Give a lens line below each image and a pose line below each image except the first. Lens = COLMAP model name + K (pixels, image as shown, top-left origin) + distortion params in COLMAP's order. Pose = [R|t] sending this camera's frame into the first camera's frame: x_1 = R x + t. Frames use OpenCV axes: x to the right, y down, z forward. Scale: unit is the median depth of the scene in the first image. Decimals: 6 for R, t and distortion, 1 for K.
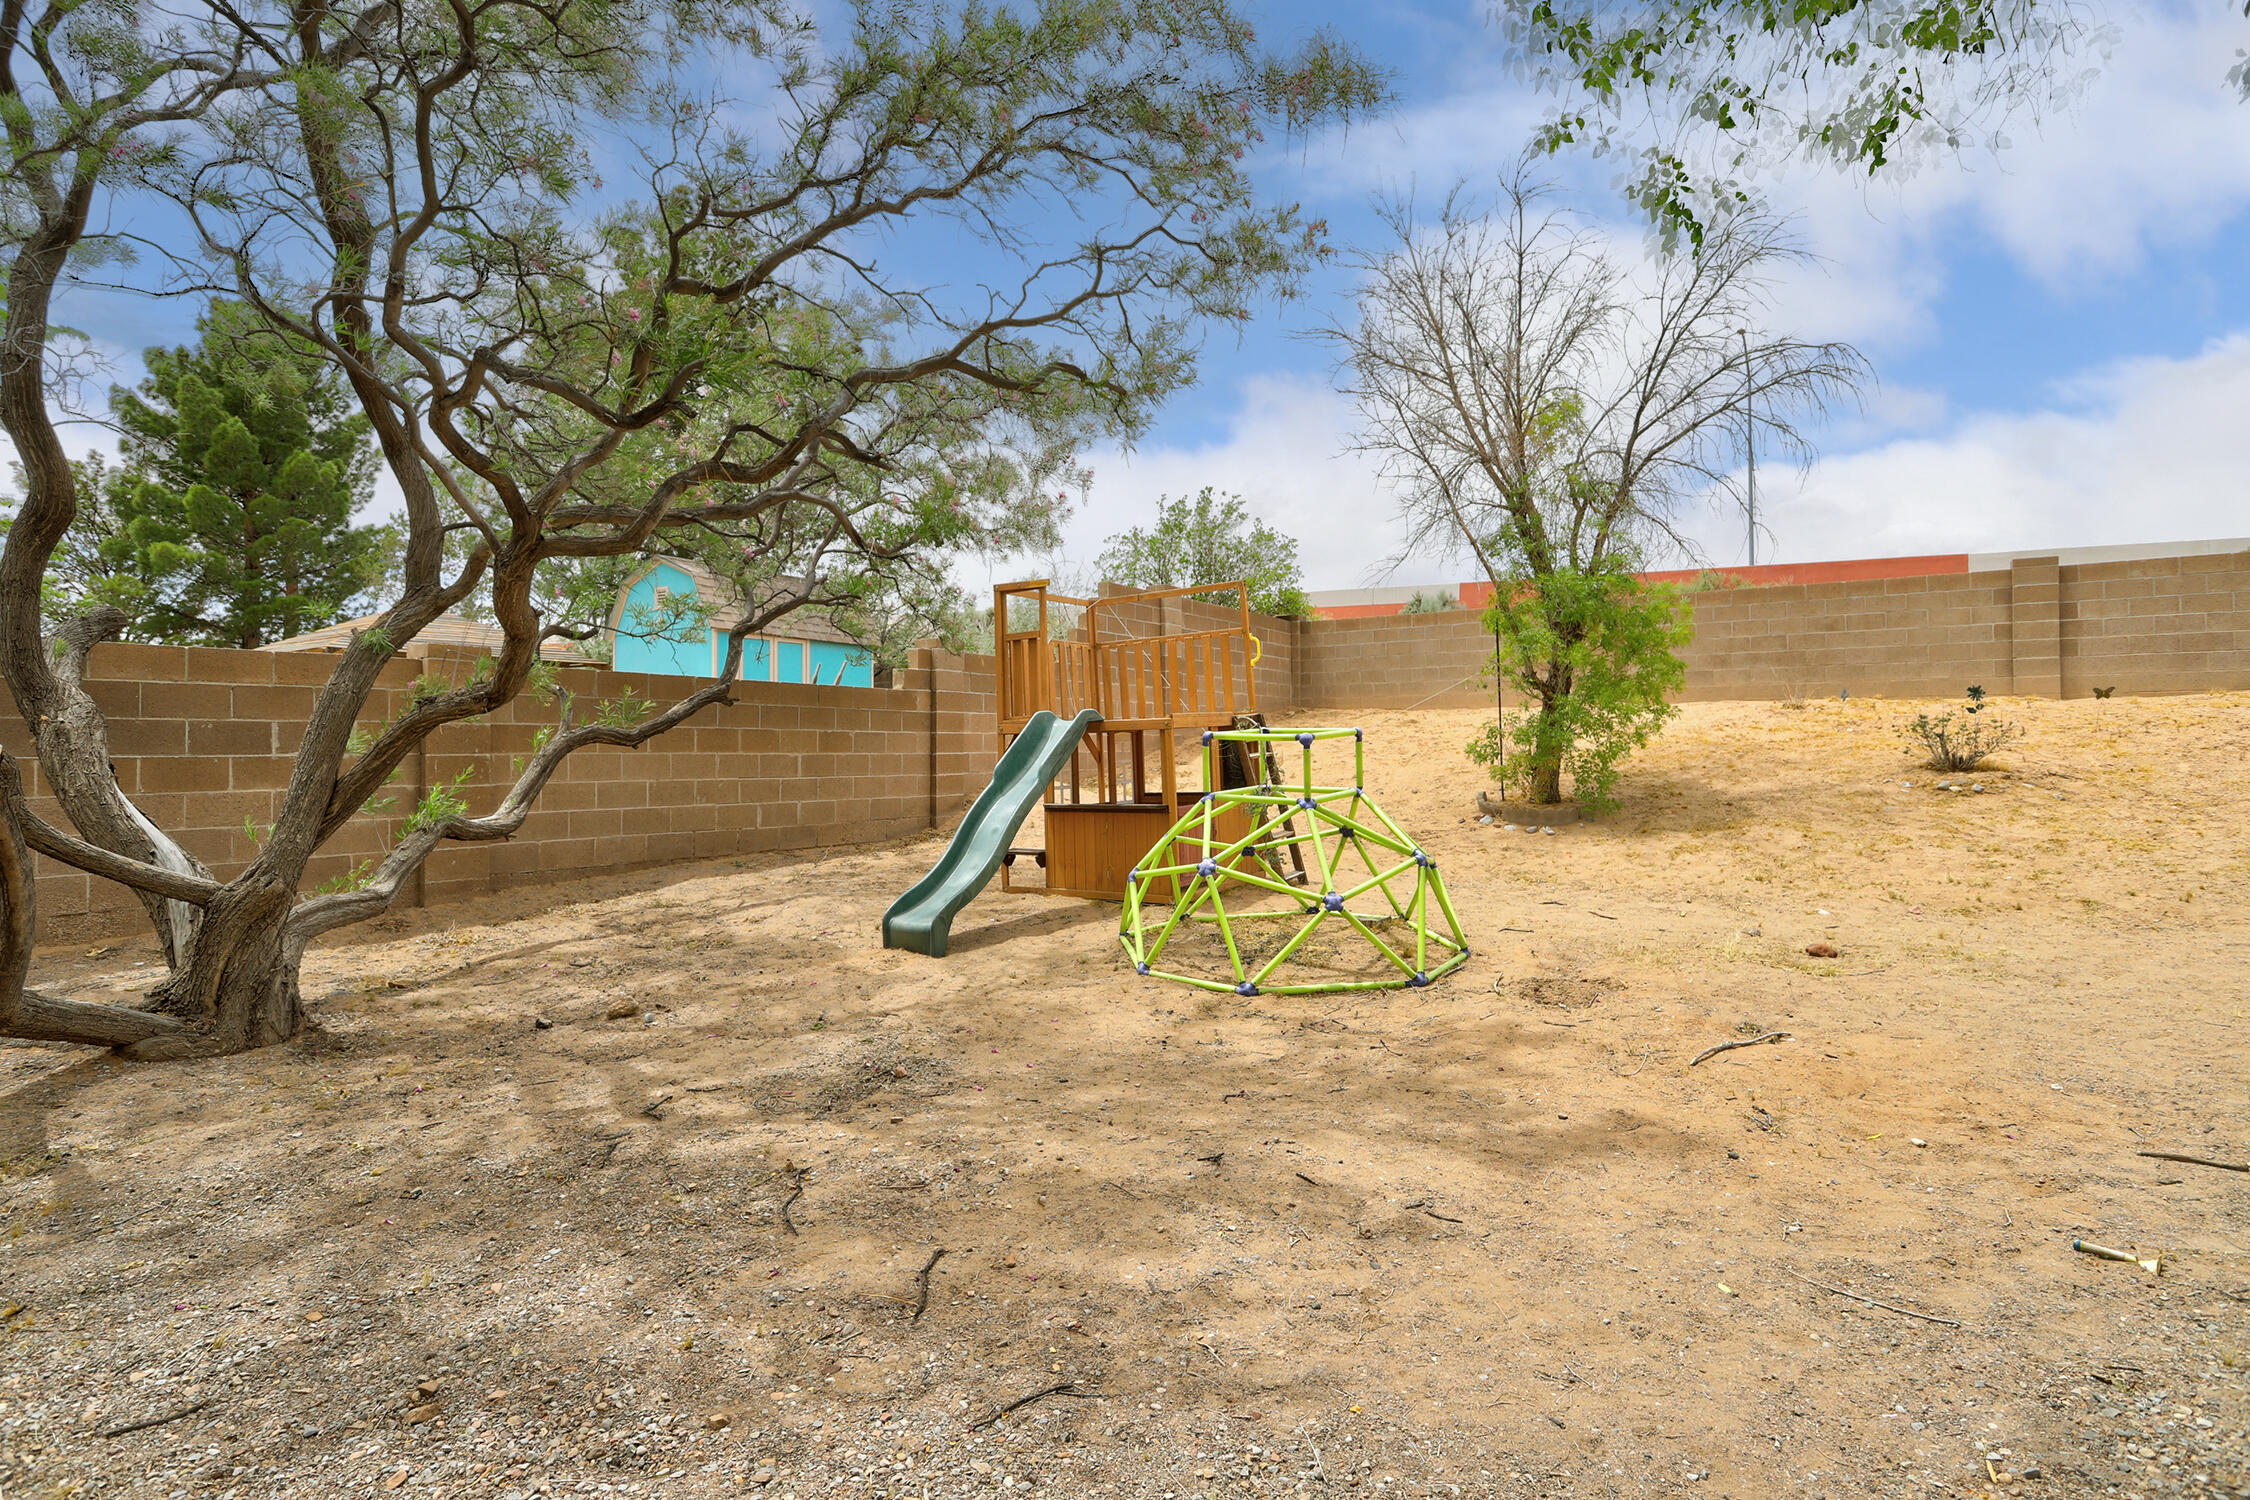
lens RADIAL K [[1218.4, 0, 1125.0], [0, 1218.4, 750.0], [0, 0, 1]] dist [0.000752, 0.000243]
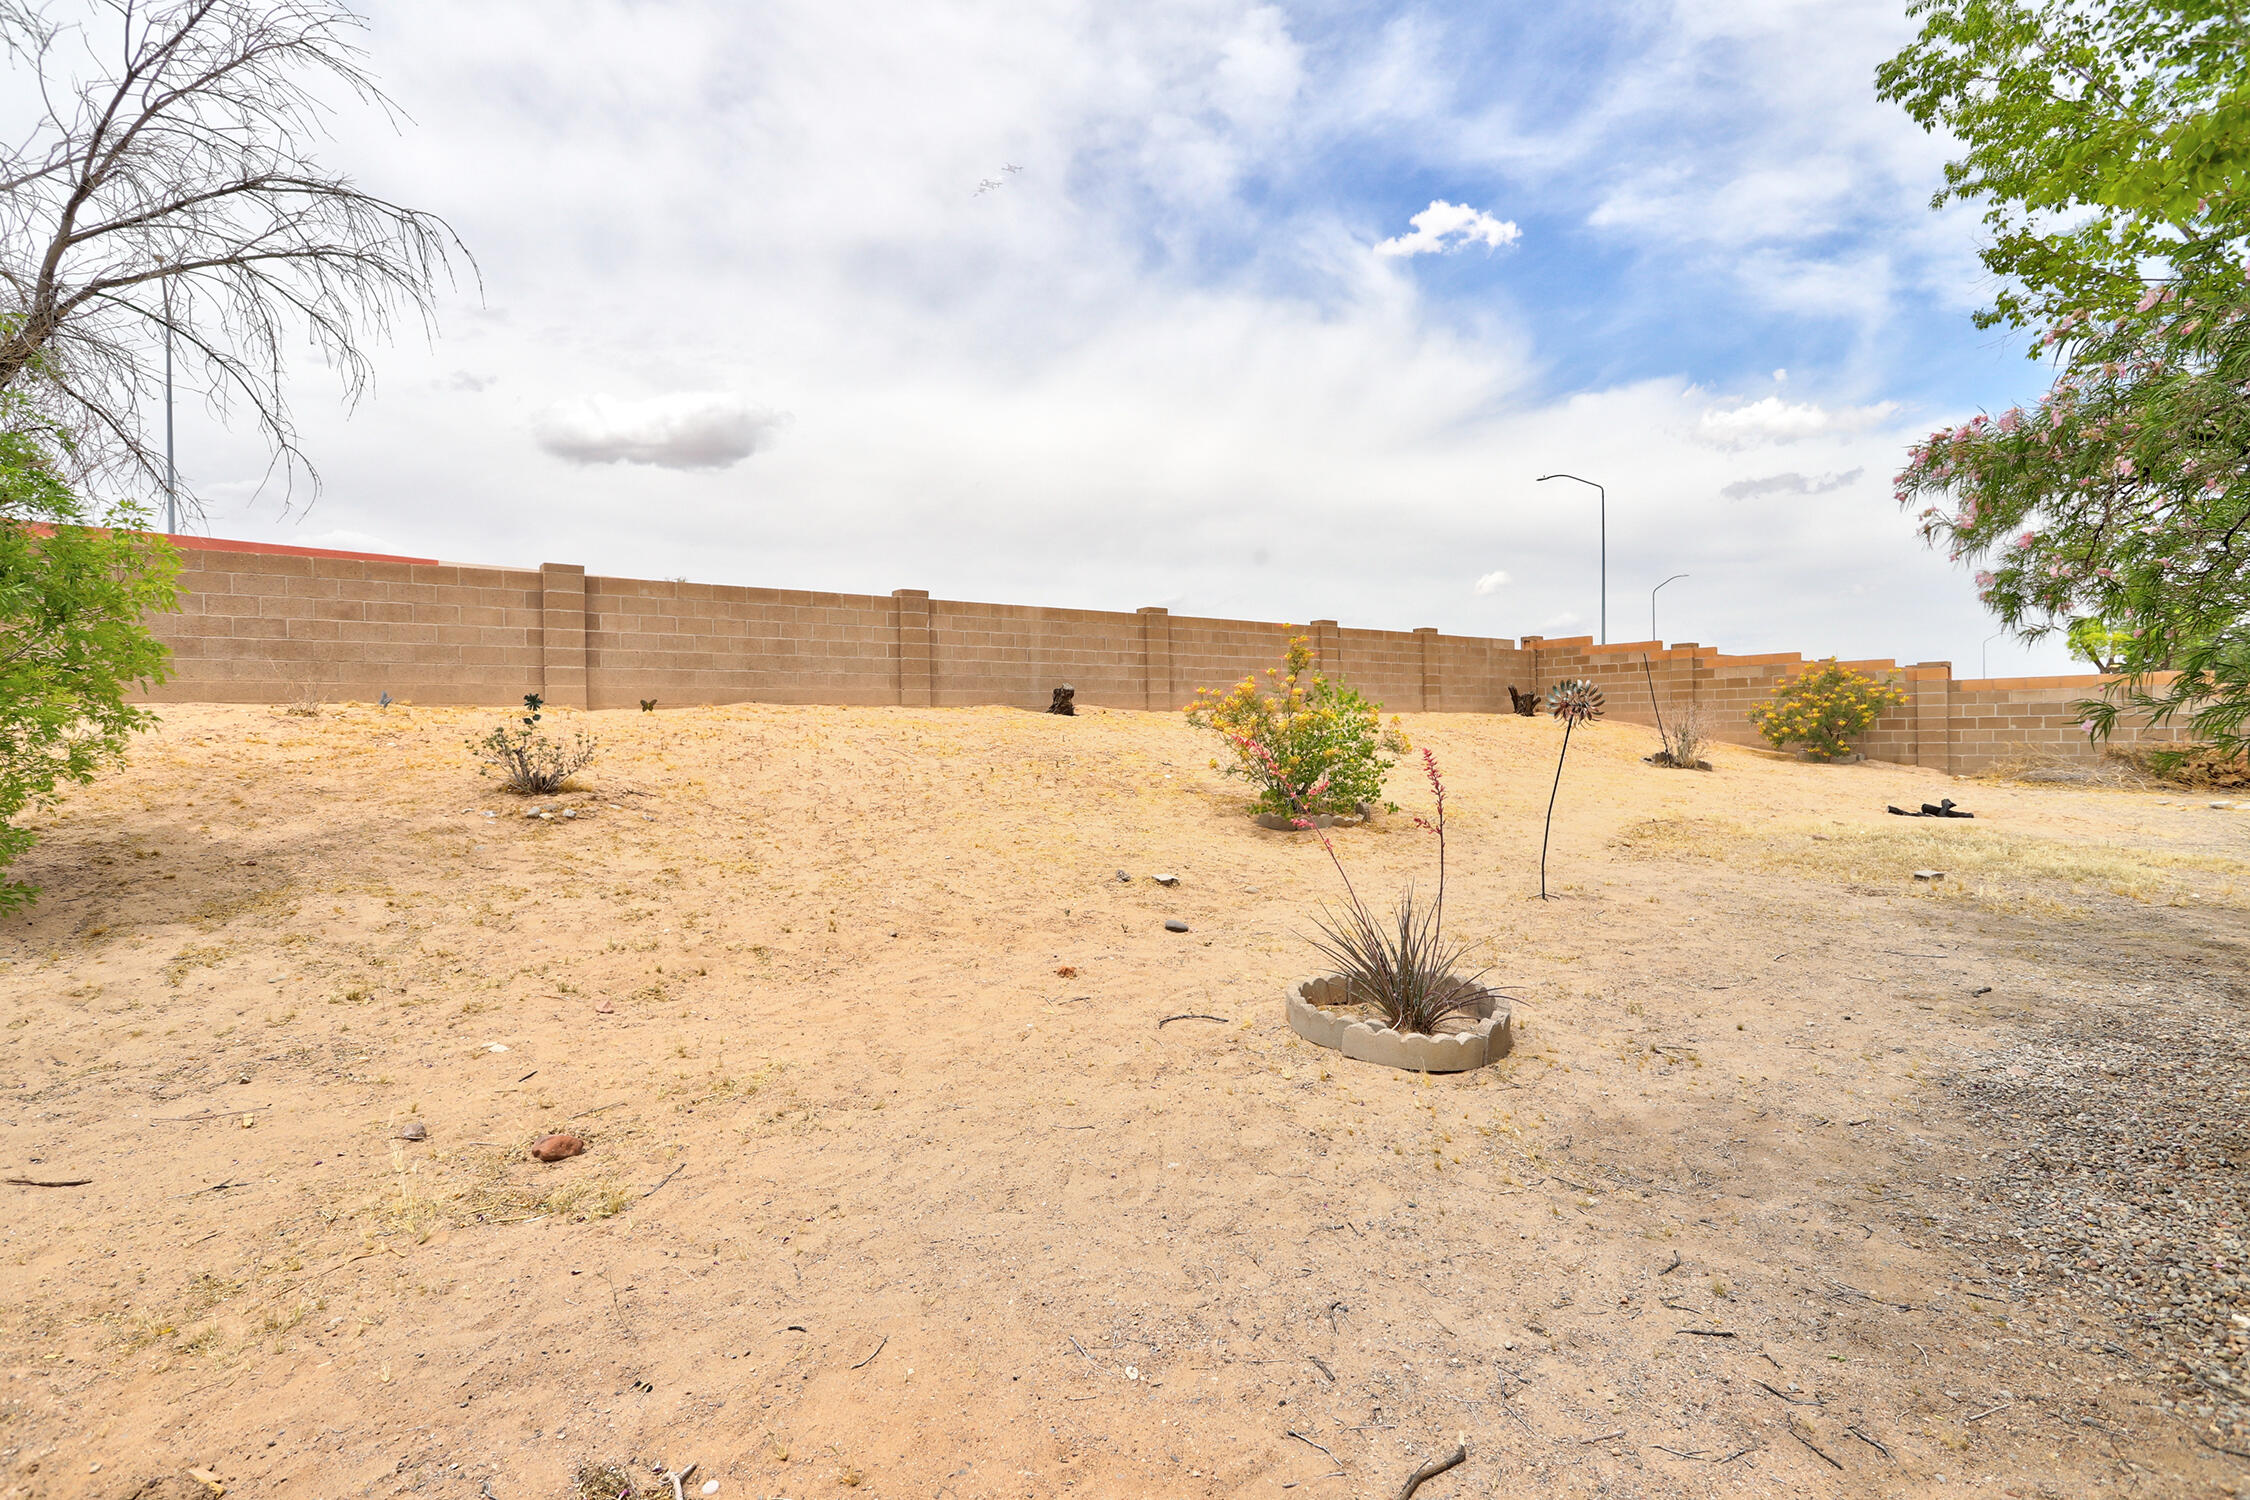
lens RADIAL K [[1095.2, 0, 1126.4], [0, 1095.2, 728.1], [0, 0, 1]] dist [0.000412, 0.000182]
pose [[0.351354, 0.003559, 0.936236, 0.109401], [0.014104, 0.999859, -0.009094, -0.015819], [-0.936136, 0.016400, 0.351254, 0.346065]]
